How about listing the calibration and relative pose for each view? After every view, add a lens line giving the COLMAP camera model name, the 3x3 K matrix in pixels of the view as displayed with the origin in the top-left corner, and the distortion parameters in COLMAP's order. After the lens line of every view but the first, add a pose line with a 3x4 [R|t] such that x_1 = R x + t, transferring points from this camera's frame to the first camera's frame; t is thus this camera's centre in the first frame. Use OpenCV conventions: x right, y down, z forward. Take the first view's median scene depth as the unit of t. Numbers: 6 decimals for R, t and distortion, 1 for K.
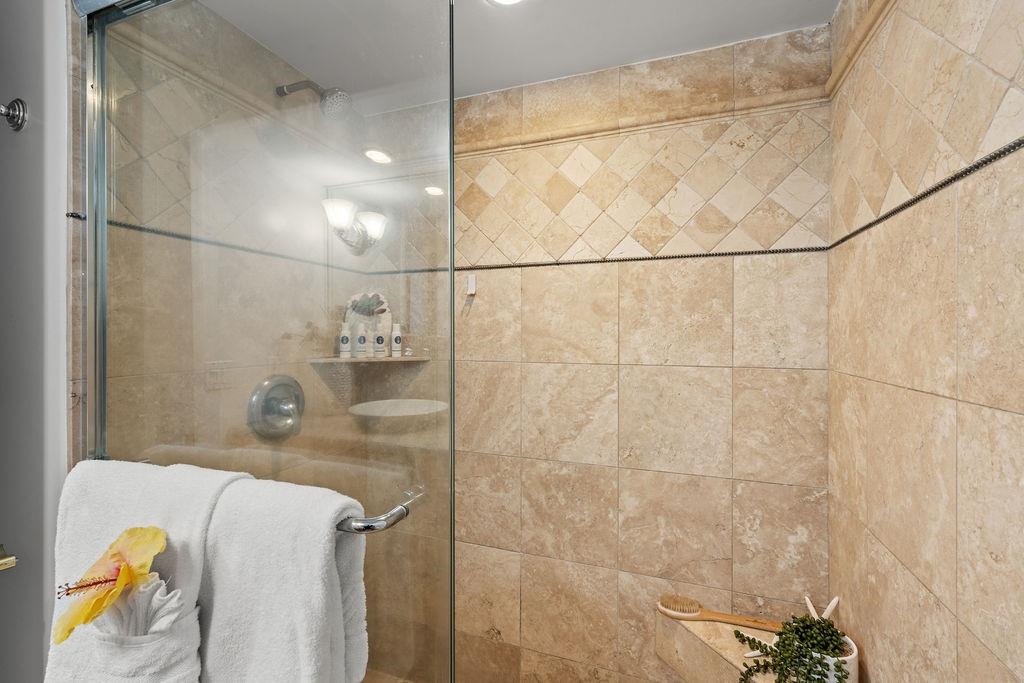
lens RADIAL K [[444.1, 0, 511.4], [0, 444.1, 329.9], [0, 0, 1]] dist [0.002246, -0.000397]
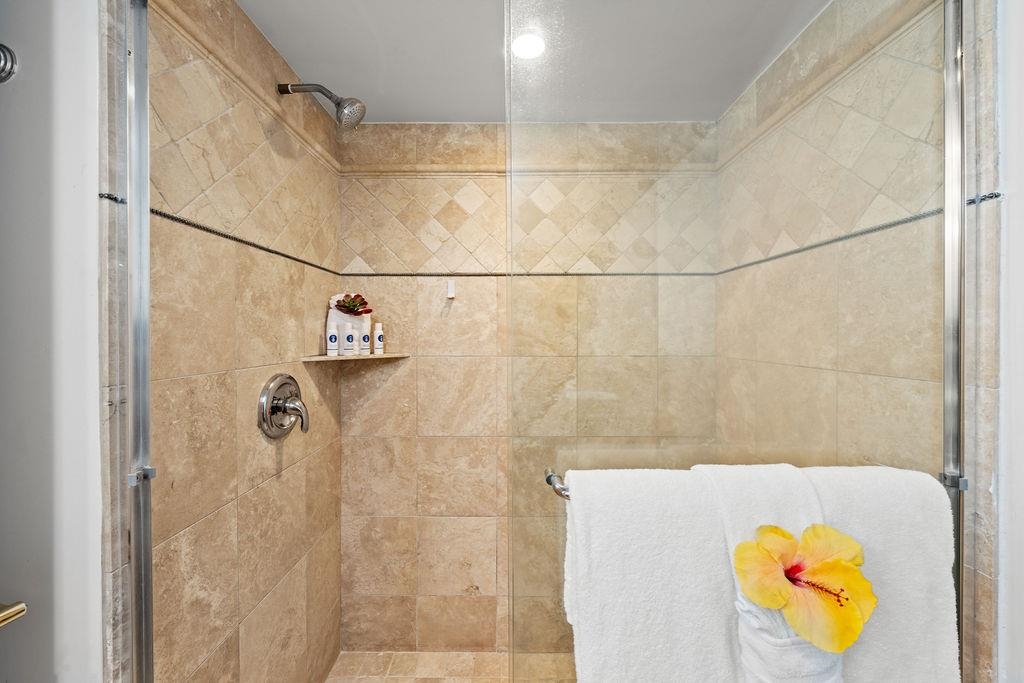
lens RADIAL K [[389.9, 0, 510.1], [0, 389.9, 329.6], [0, 0, 1]] dist [-0.002585, 0.000128]
pose [[0.942570, 0.000577, 0.334007, -0.312153], [-0.001176, 0.999998, 0.001592, -0.000069], [-0.334005, -0.001893, 0.942569, 0.008472]]
